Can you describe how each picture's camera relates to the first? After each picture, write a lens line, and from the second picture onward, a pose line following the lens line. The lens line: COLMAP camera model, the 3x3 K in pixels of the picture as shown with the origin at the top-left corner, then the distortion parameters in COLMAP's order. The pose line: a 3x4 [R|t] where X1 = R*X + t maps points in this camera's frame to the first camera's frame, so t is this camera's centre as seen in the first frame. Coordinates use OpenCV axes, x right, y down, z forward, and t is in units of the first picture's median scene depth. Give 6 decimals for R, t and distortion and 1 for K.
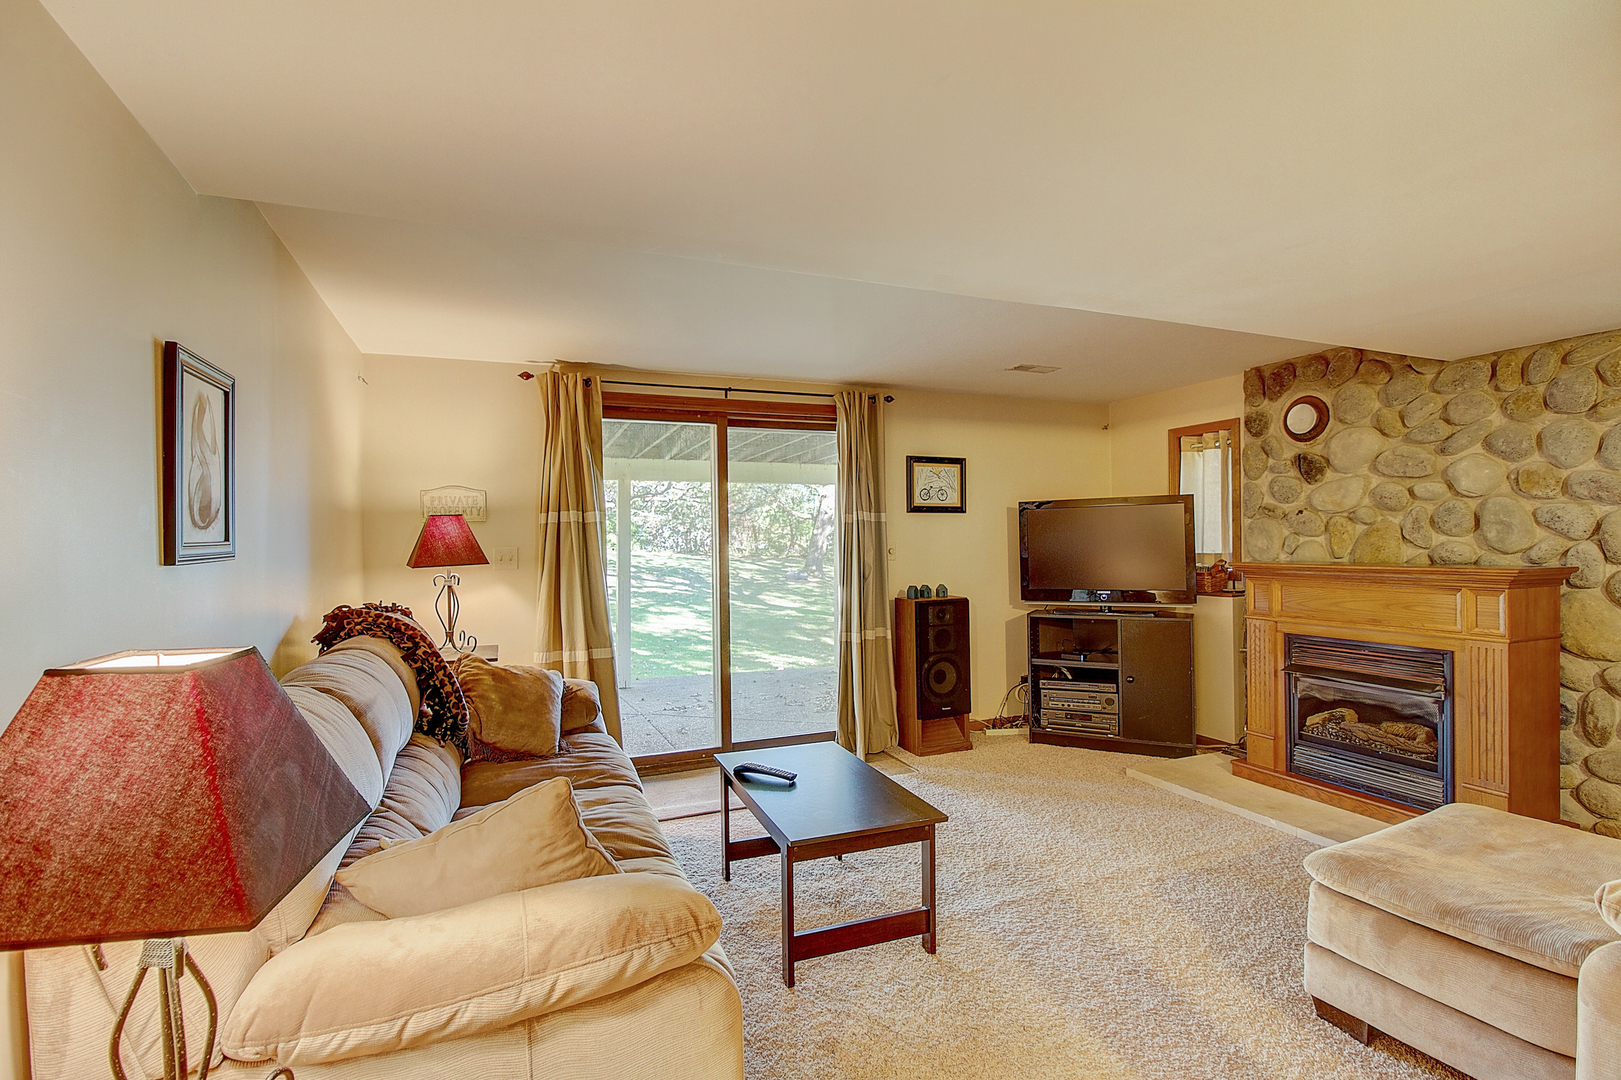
lens RADIAL K [[756.7, 0, 815.5], [0, 756.7, 538.4], [0, 0, 1]] dist [0.007731, -0.013321]
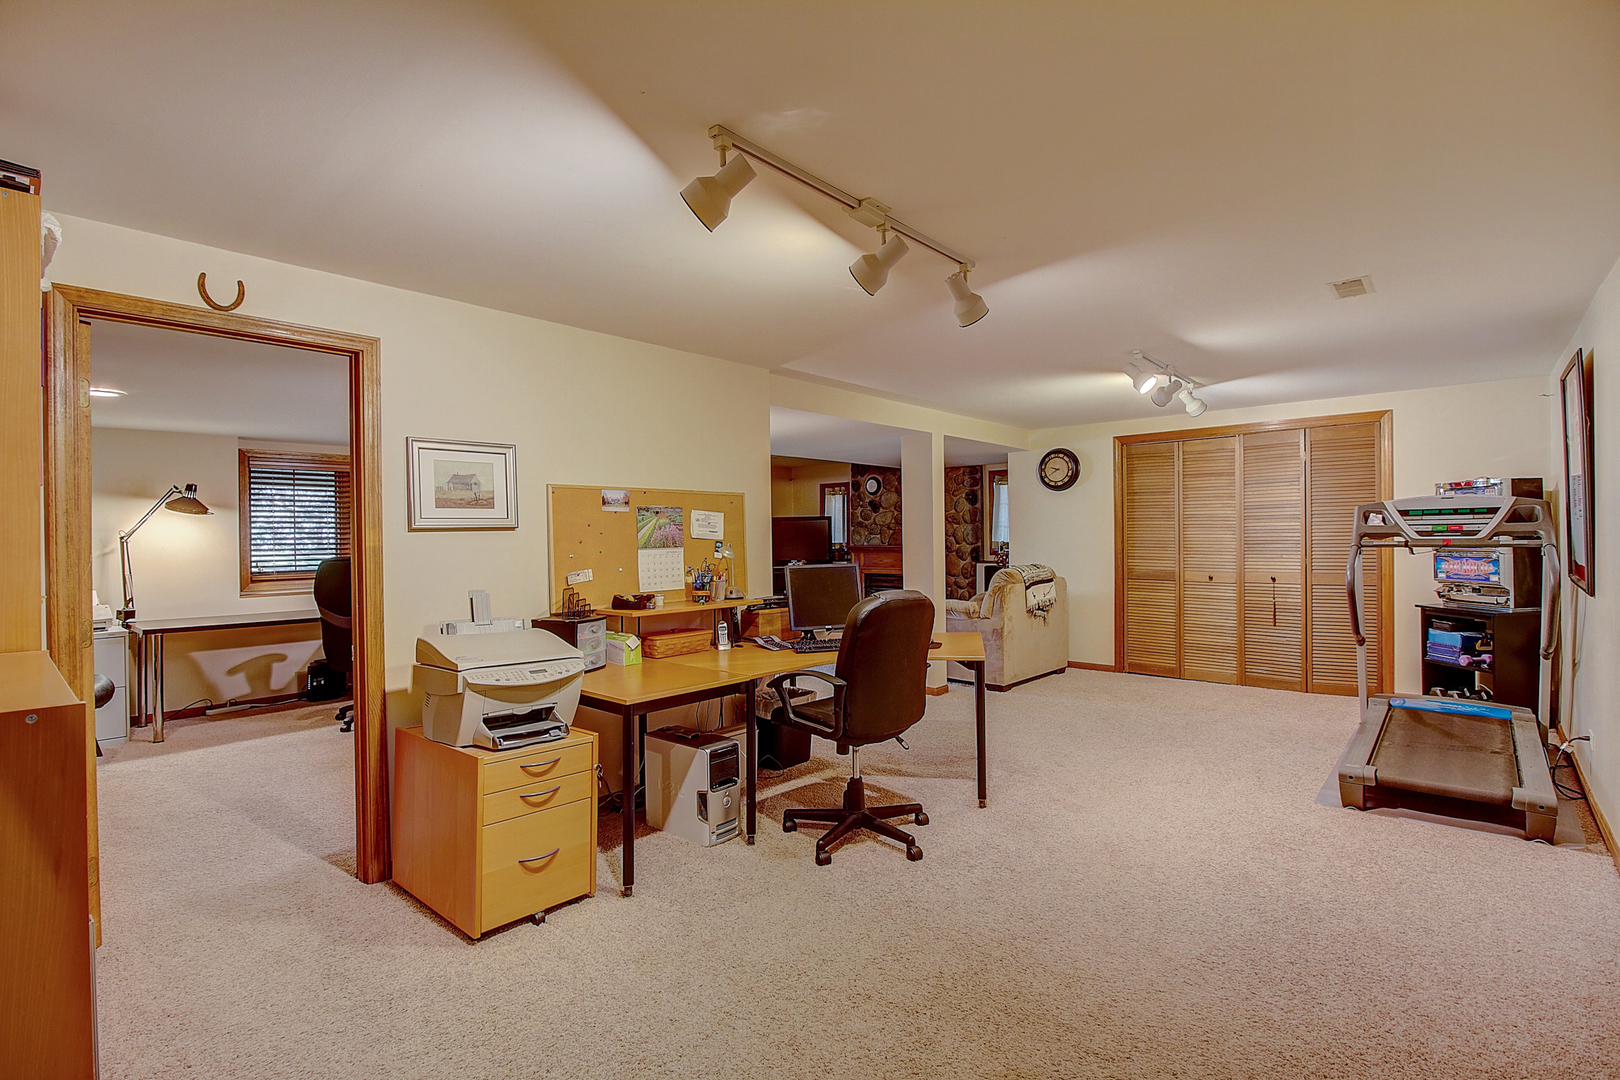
lens RADIAL K [[756.2, 0, 809.0], [0, 756.2, 535.1], [0, 0, 1]] dist [0.007731, -0.013321]
pose [[0.897269, 0.008521, 0.441402, -0.553478], [-0.003972, 0.999929, -0.011227, 0.023583], [-0.441466, 0.008321, 0.897239, -0.988853]]
